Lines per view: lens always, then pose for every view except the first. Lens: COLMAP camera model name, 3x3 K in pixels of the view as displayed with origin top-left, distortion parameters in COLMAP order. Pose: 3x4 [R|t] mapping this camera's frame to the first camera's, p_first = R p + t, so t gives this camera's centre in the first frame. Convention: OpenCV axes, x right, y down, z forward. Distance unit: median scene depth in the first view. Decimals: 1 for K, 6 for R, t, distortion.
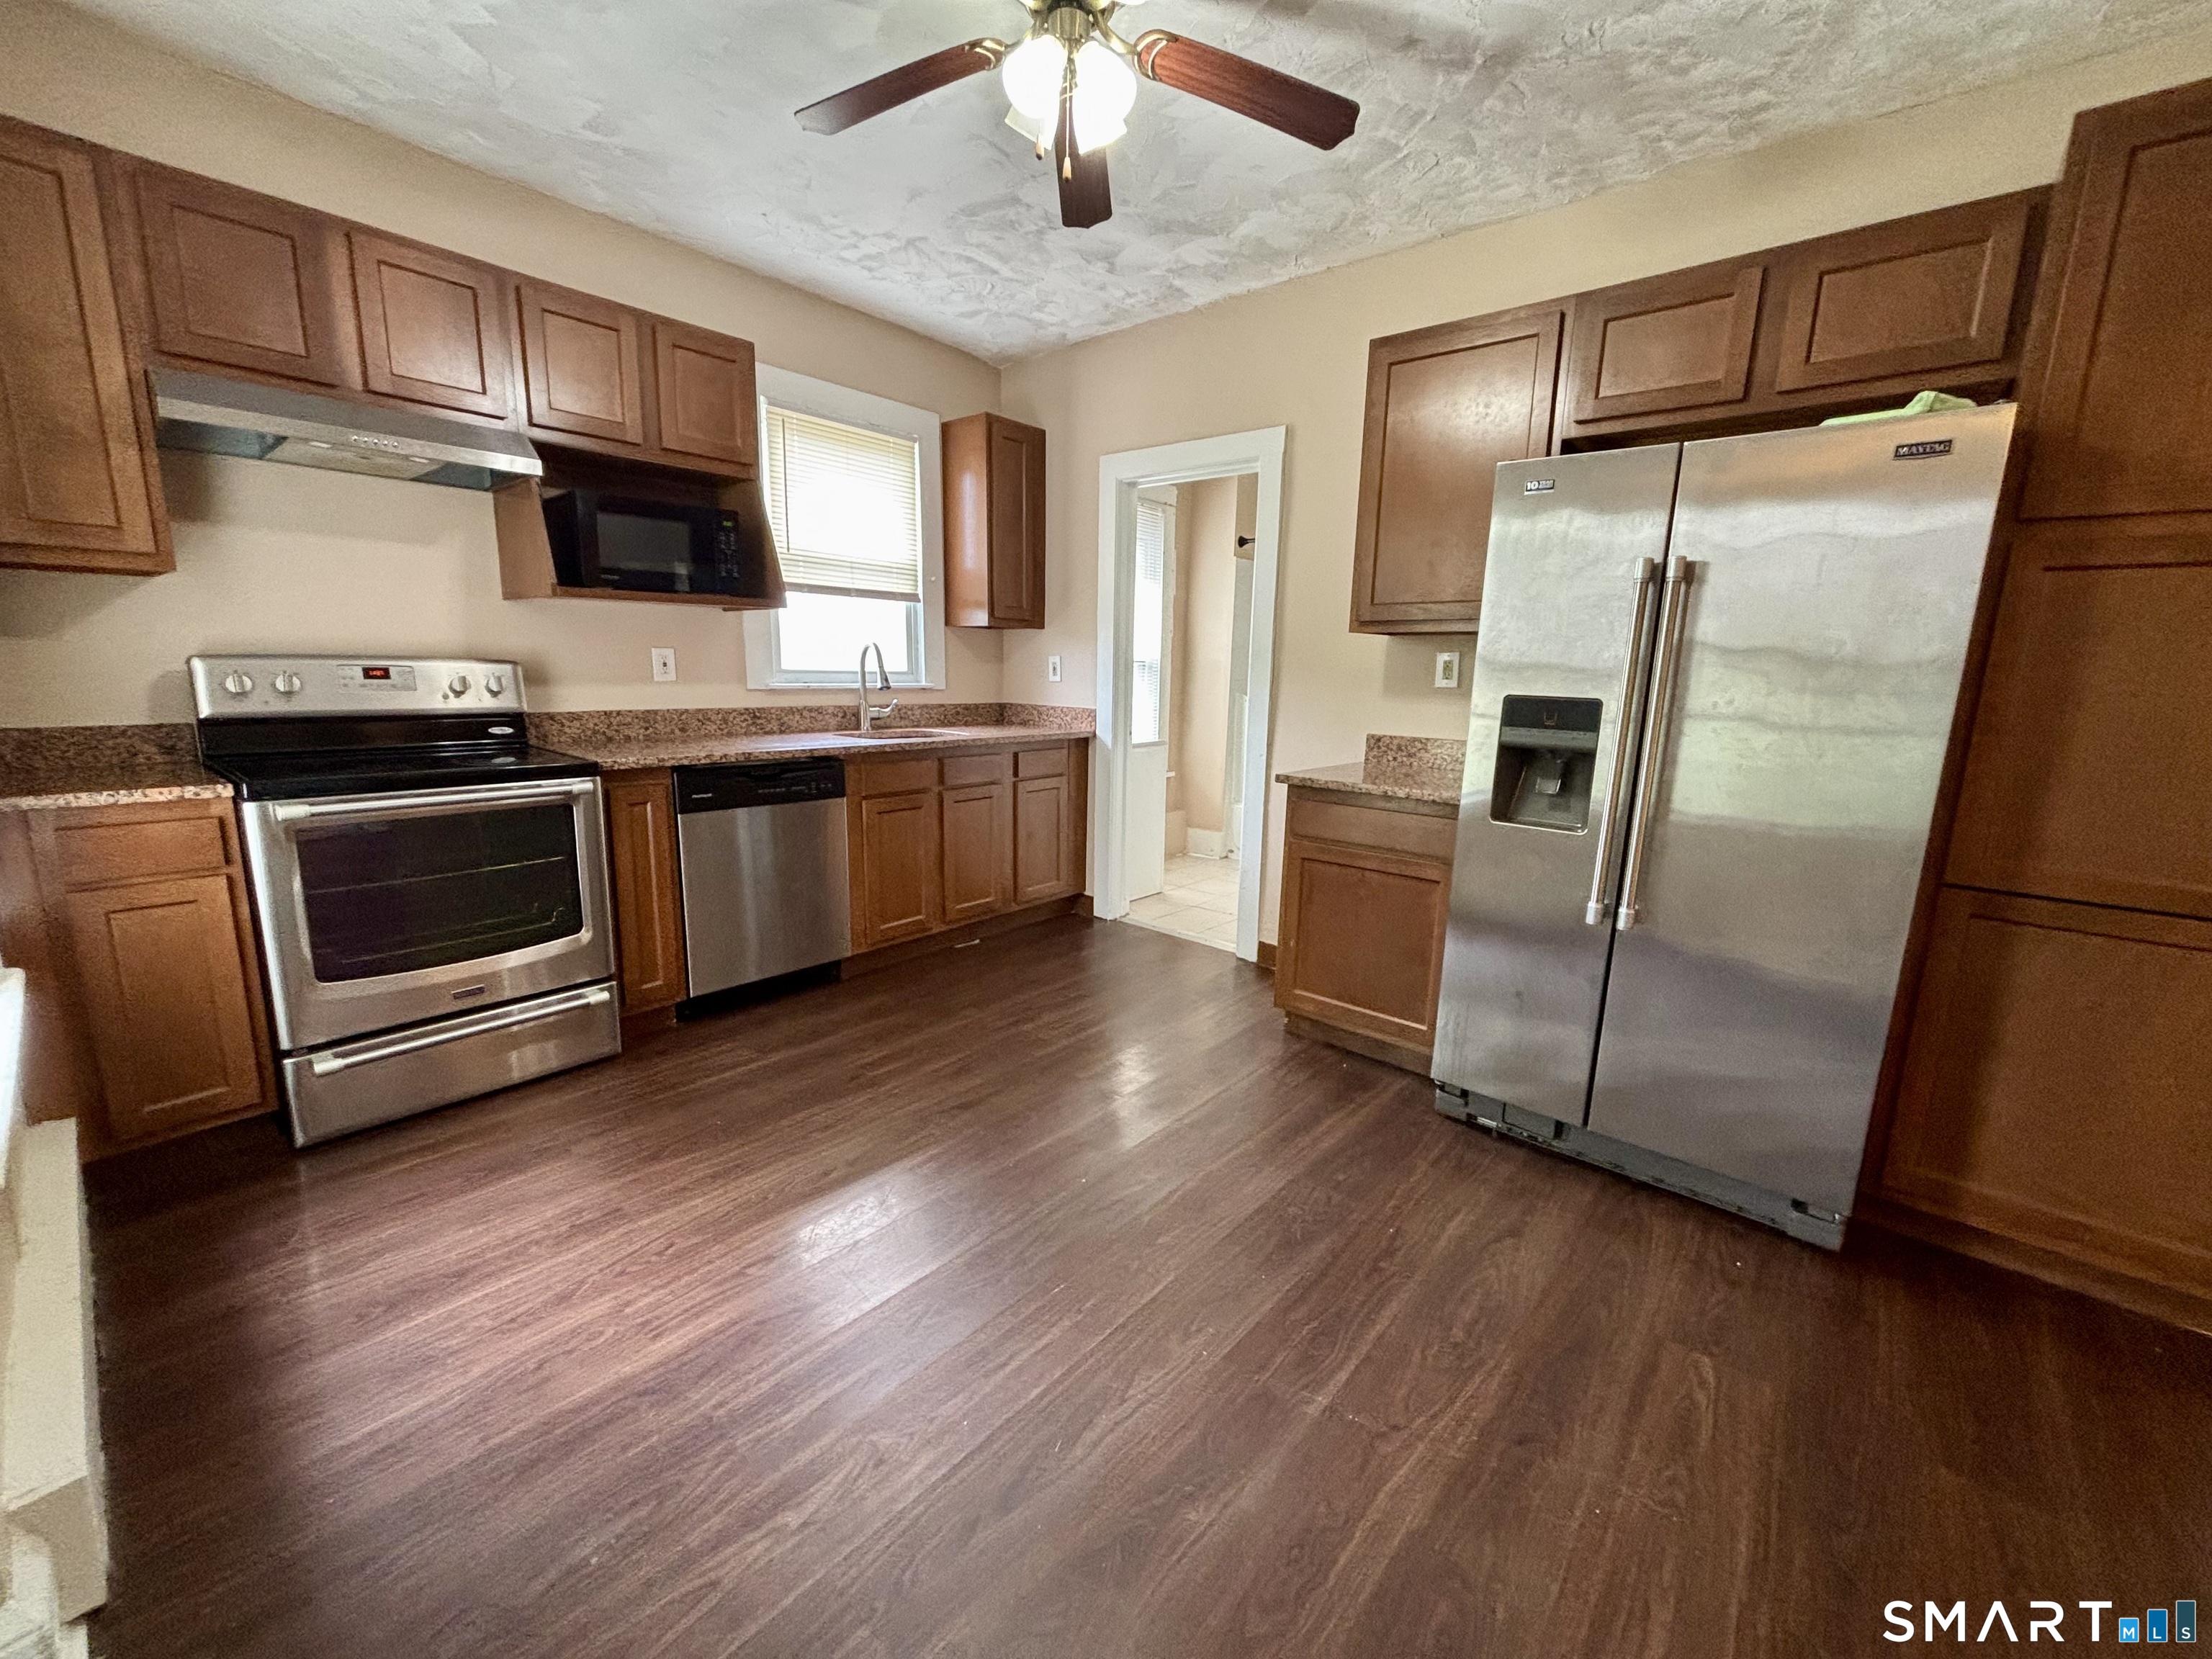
lens RADIAL K [[901.1, 0, 1106.3], [0, 901.1, 839.7], [0, 0, 1]] dist [0.024638, -0.009699]
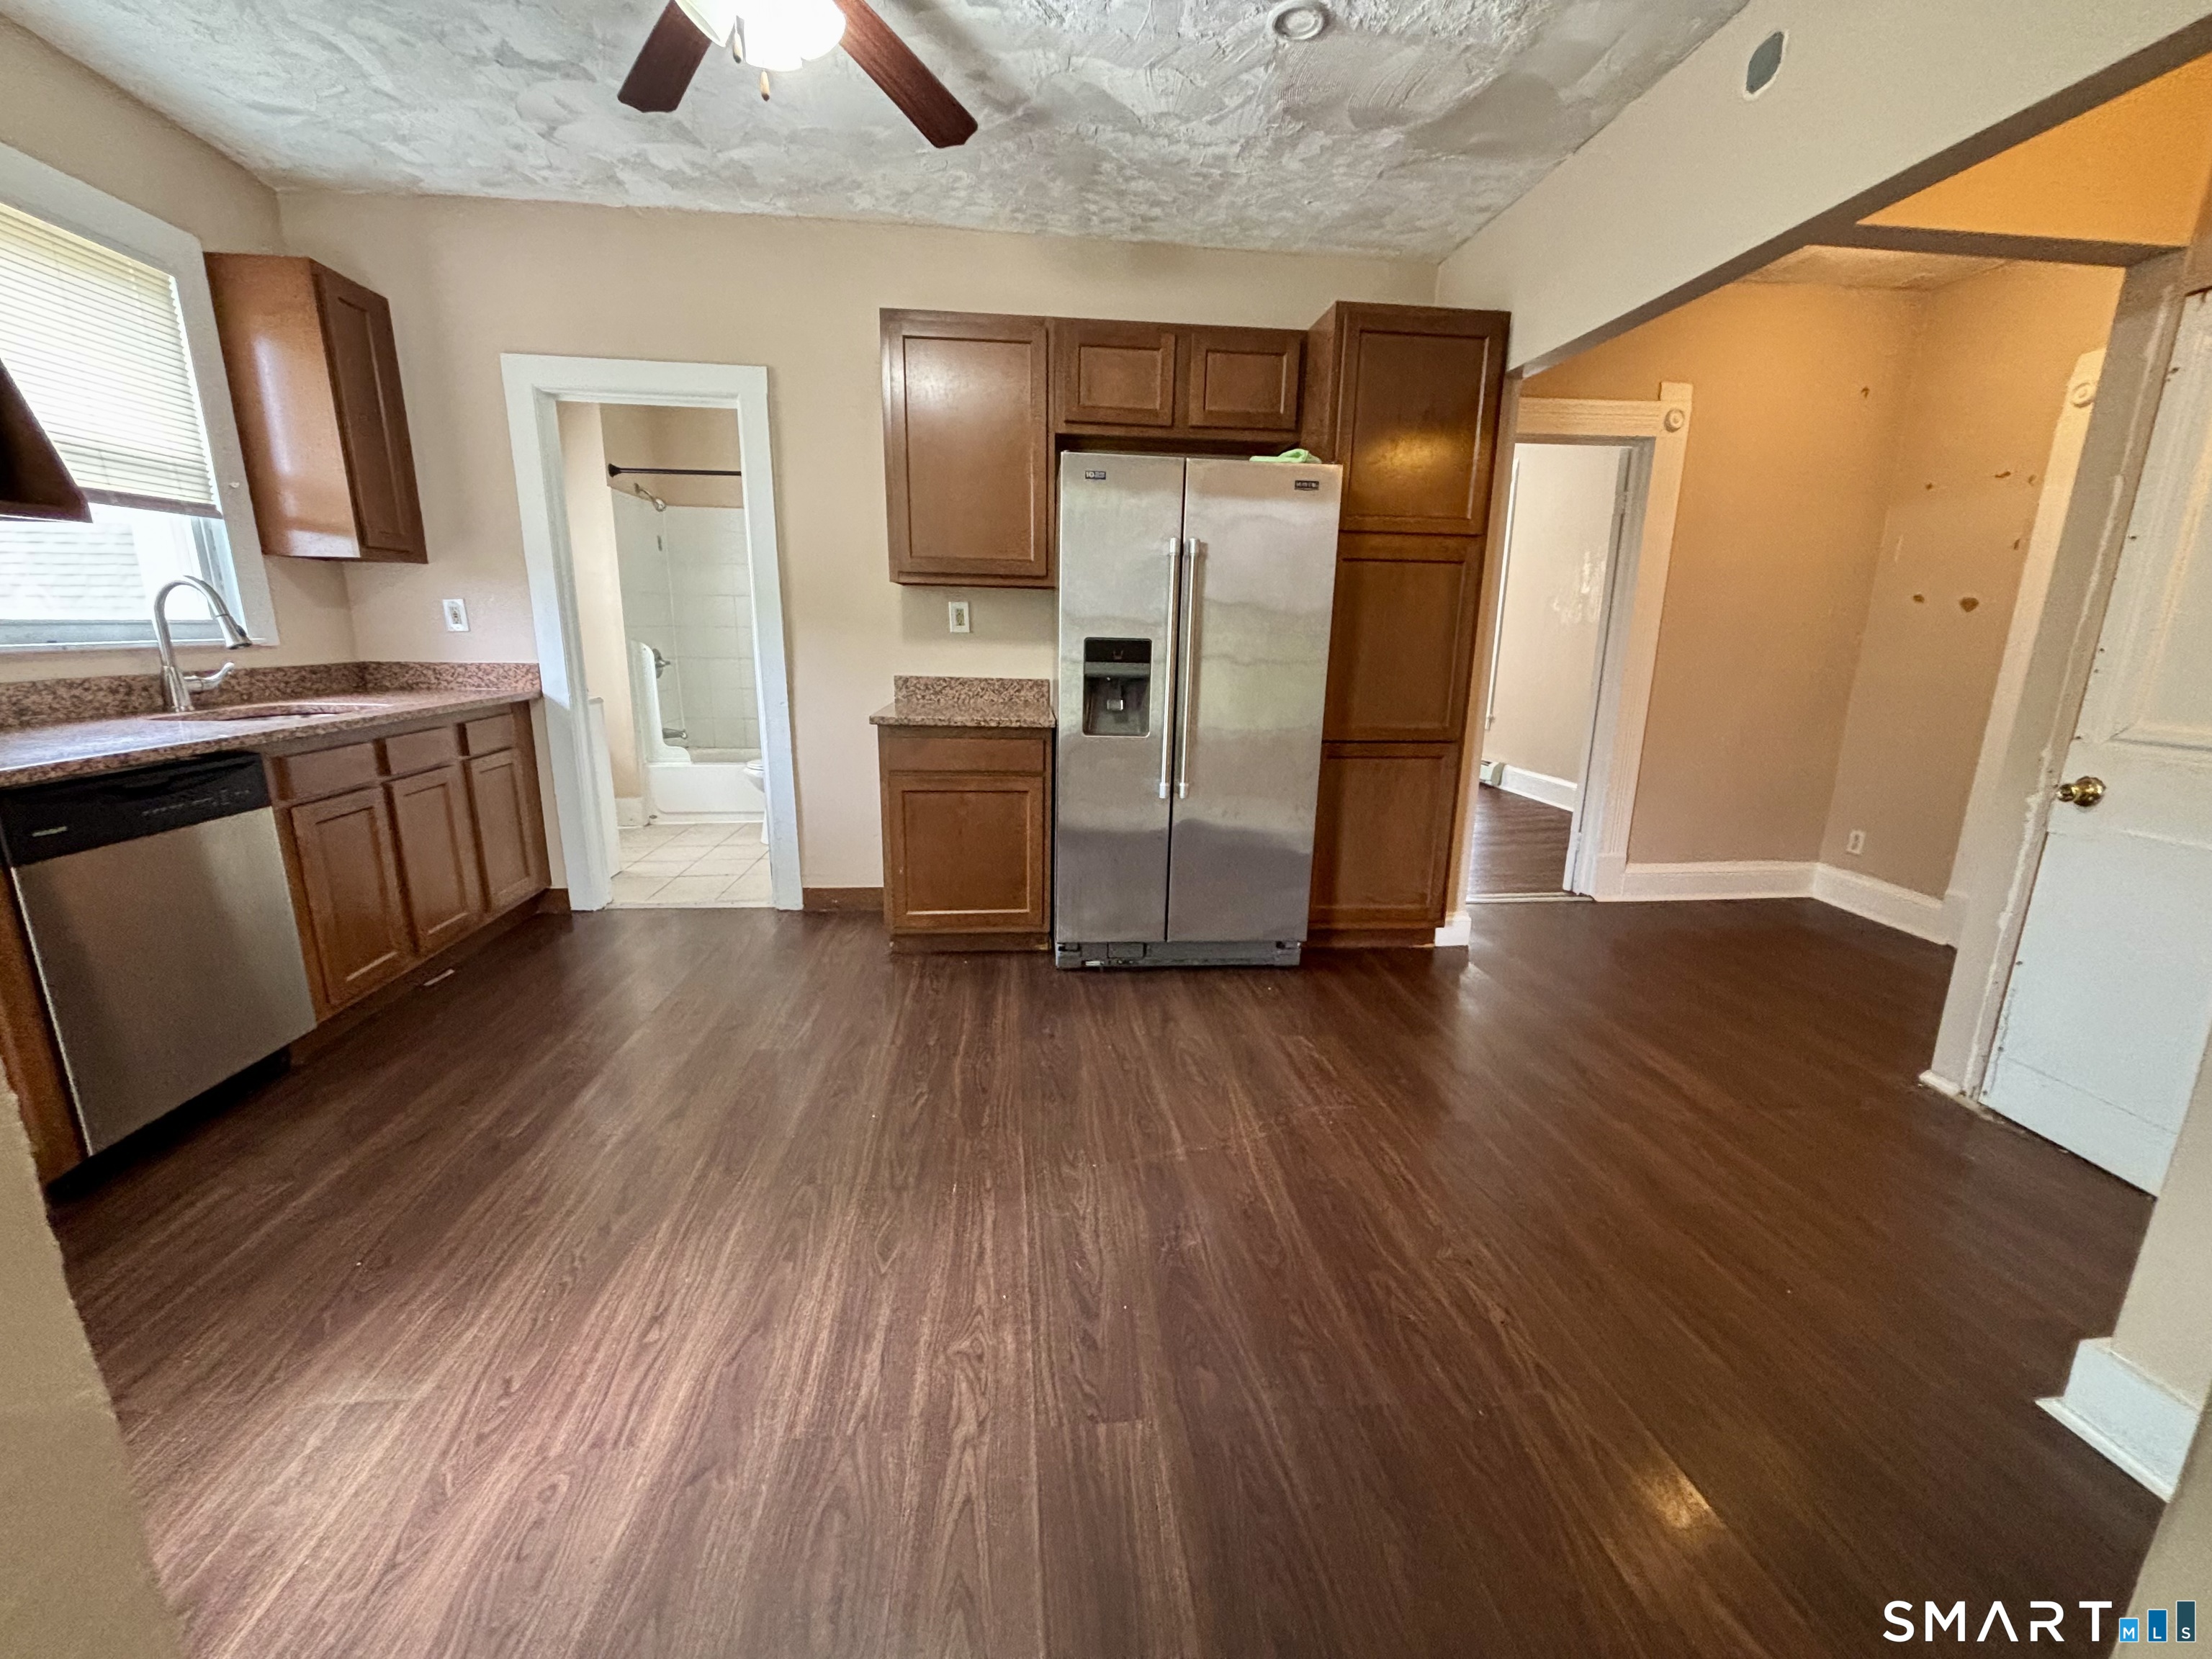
lens RADIAL K [[901.1, 0, 1106.3], [0, 901.1, 839.7], [0, 0, 1]] dist [0.024638, -0.009699]
pose [[0.681688, -0.182030, 0.708637, -0.350864], [0.140808, 0.983090, 0.117077, -0.013228], [-0.717965, 0.019972, 0.695792, 0.053644]]
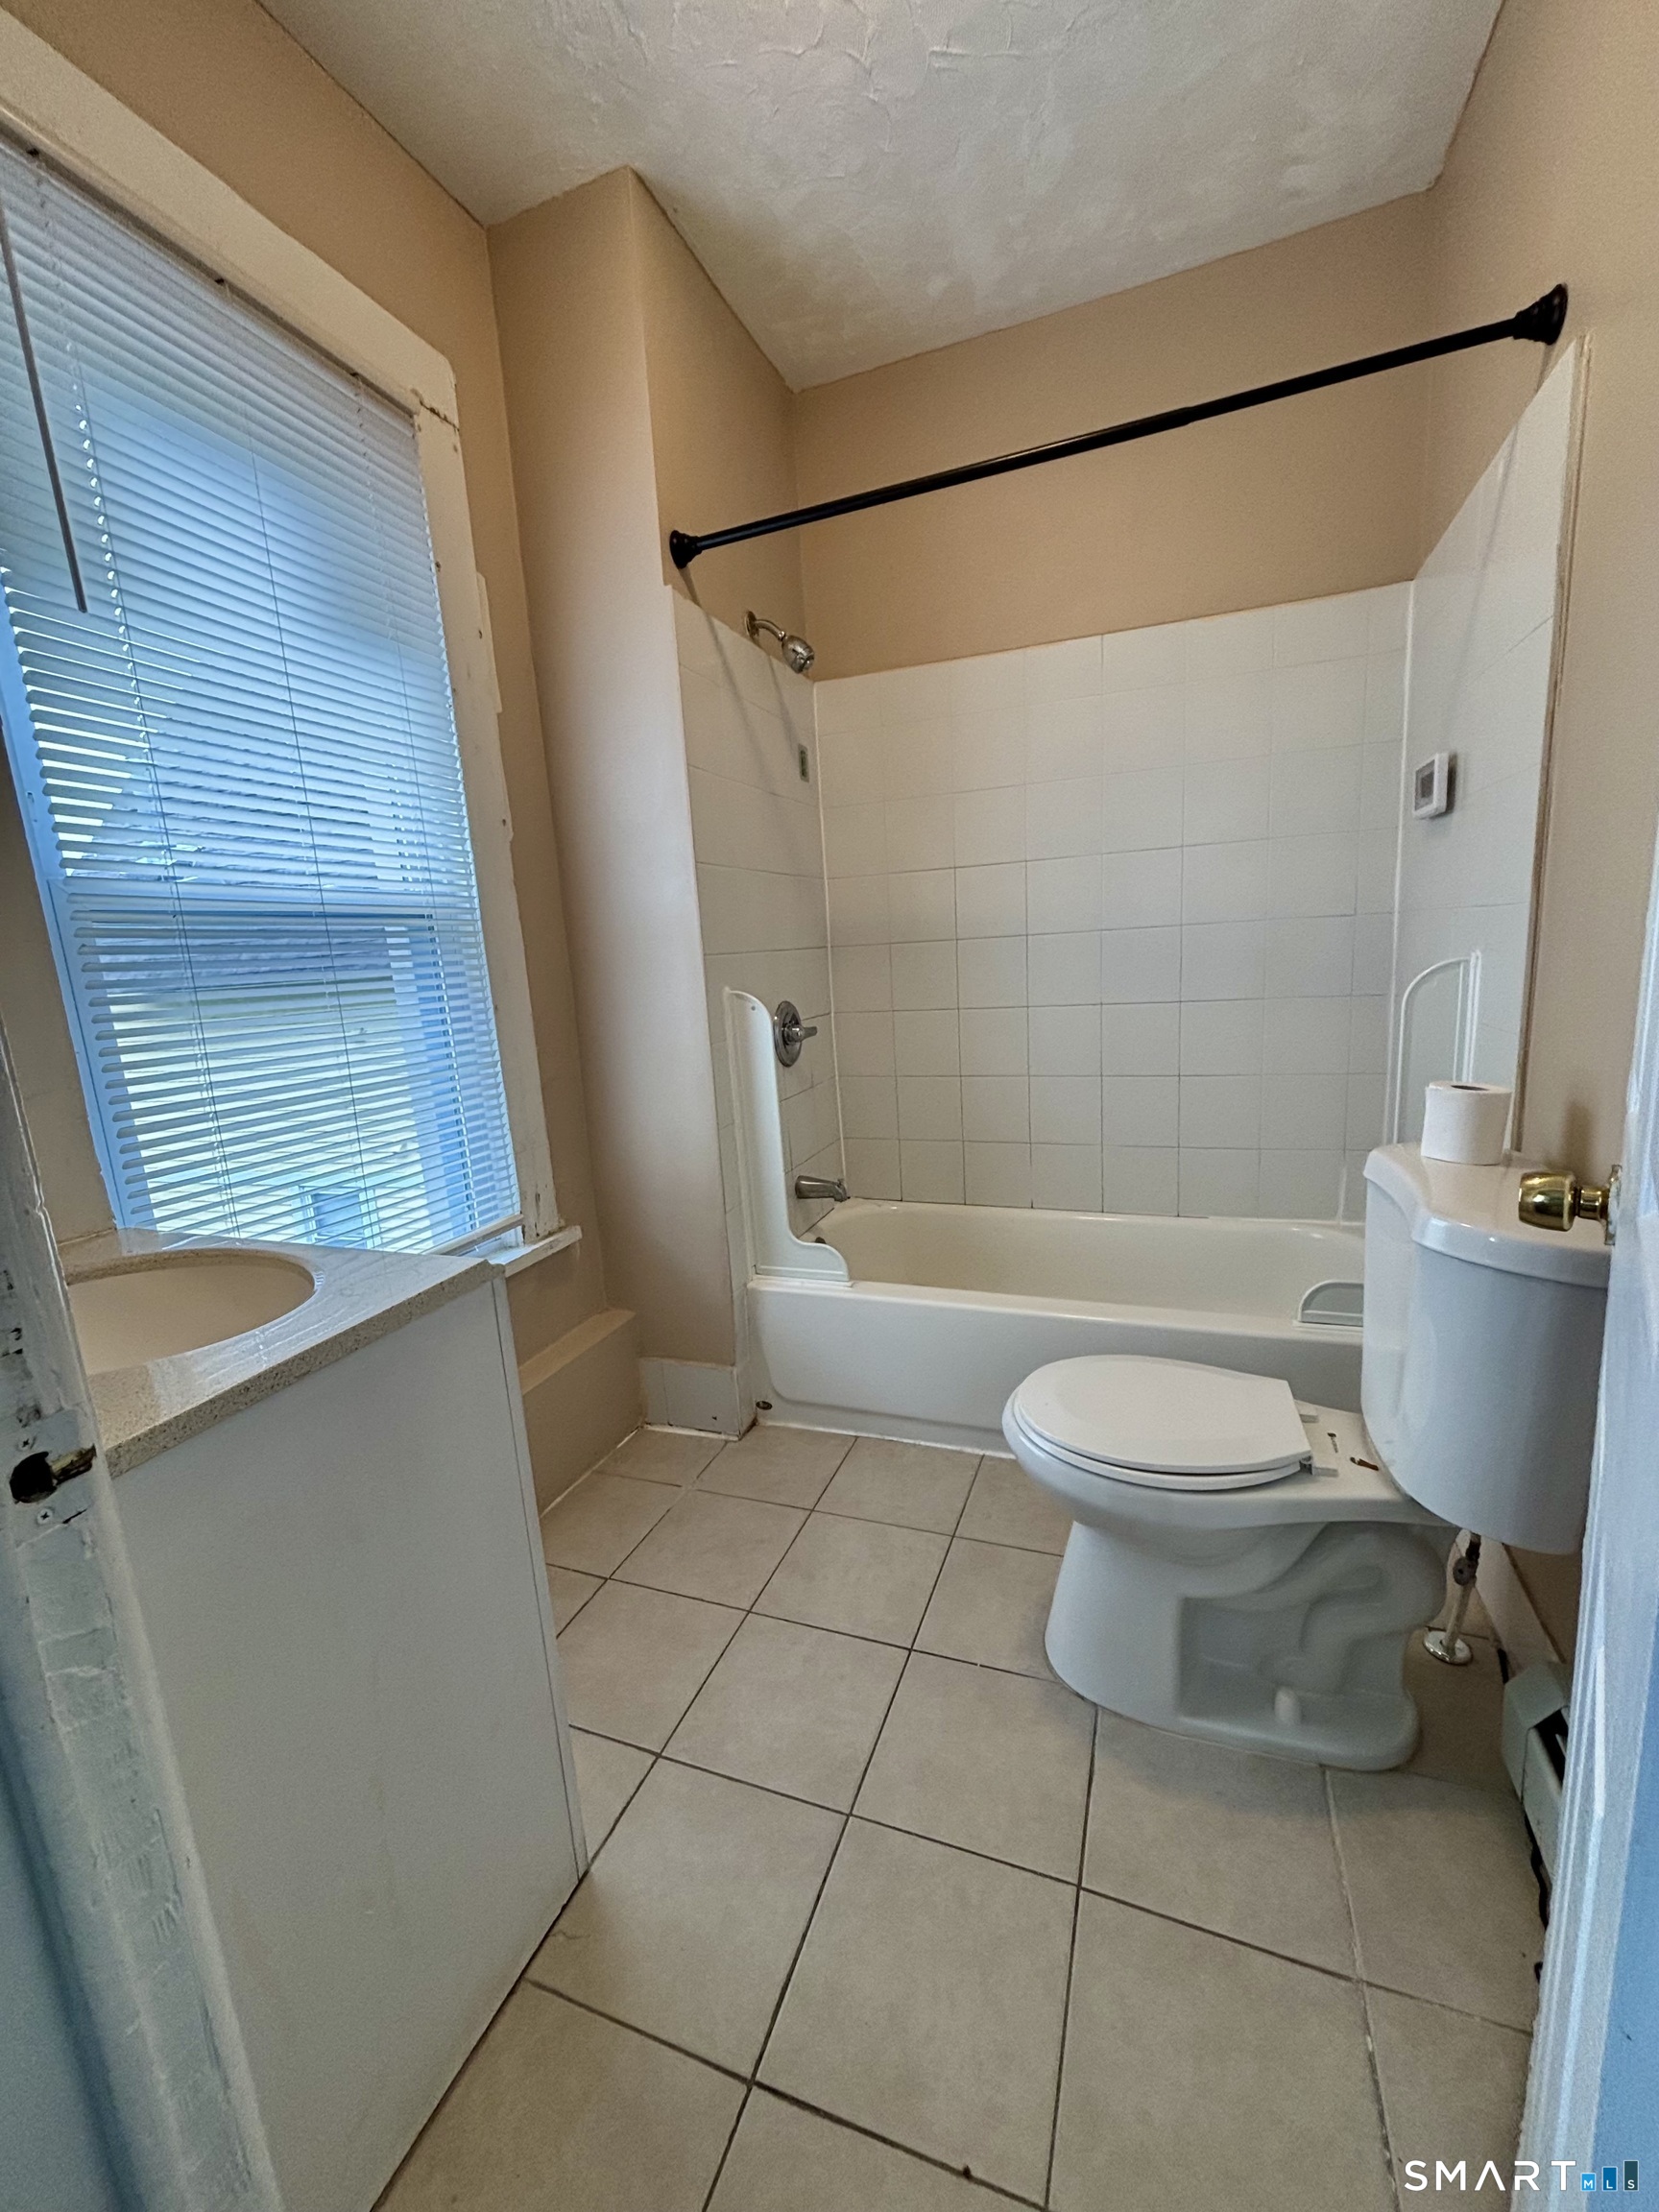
lens RADIAL K [[880.6, 0, 836.8], [0, 880.6, 1099.4], [0, 0, 1]] dist [-0.001688, -0.000067]
pose [[0.937024, -0.133942, 0.322562, 0.111705], [0.141455, 0.989945, 0.000150, -0.188629], [-0.319339, 0.045488, 0.946548, 1.081942]]
